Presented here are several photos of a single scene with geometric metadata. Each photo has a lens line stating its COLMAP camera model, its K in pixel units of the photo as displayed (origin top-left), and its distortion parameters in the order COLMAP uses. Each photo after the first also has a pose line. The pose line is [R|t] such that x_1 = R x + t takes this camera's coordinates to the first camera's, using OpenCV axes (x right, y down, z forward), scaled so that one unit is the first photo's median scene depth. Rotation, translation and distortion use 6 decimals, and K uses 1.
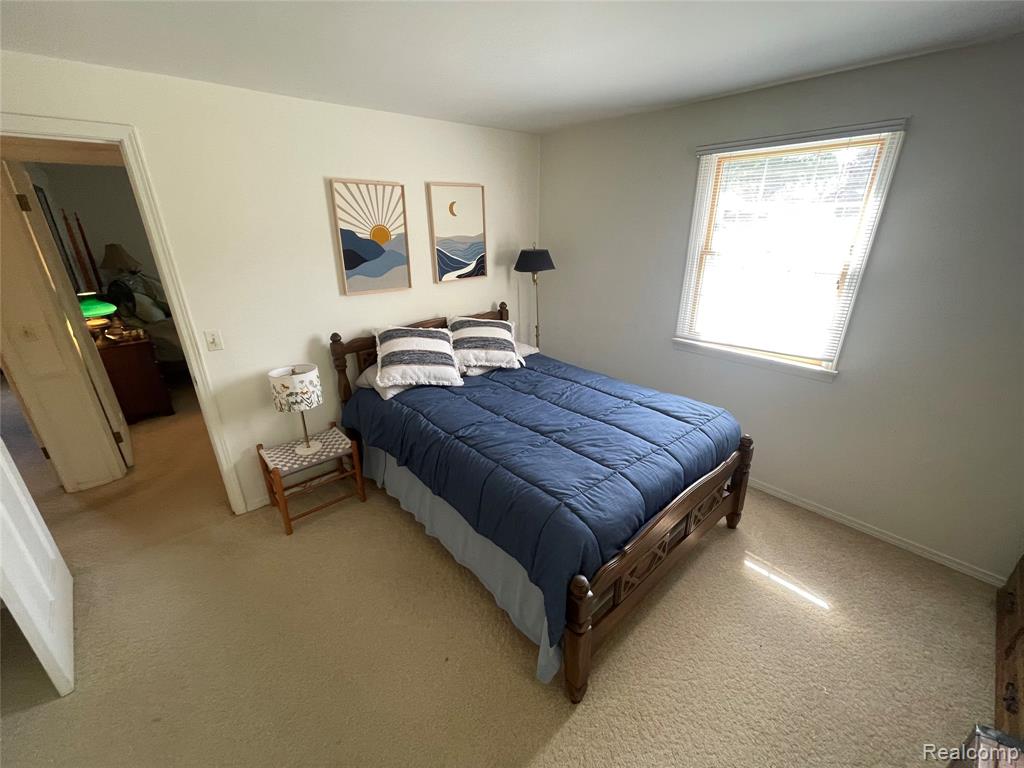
lens RADIAL K [[415.3, 0, 509.4], [0, 415.3, 384.2], [0, 0, 1]] dist [-0.005599, 0.002628]
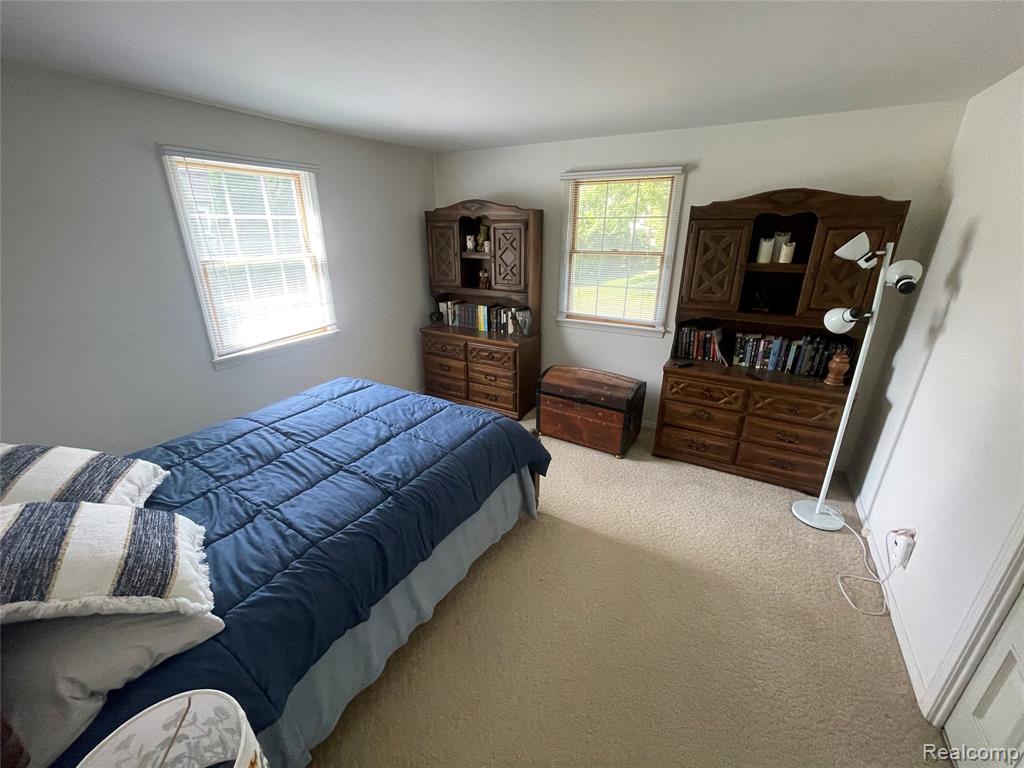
lens RADIAL K [[415.3, 0, 508.8], [0, 415.3, 382.0], [0, 0, 1]] dist [-0.005599, 0.002628]
pose [[-0.300216, -0.329911, 0.895002, -0.762518], [0.352545, 0.833471, 0.425486, -0.283790], [-0.886331, 0.443266, -0.133913, 0.725797]]
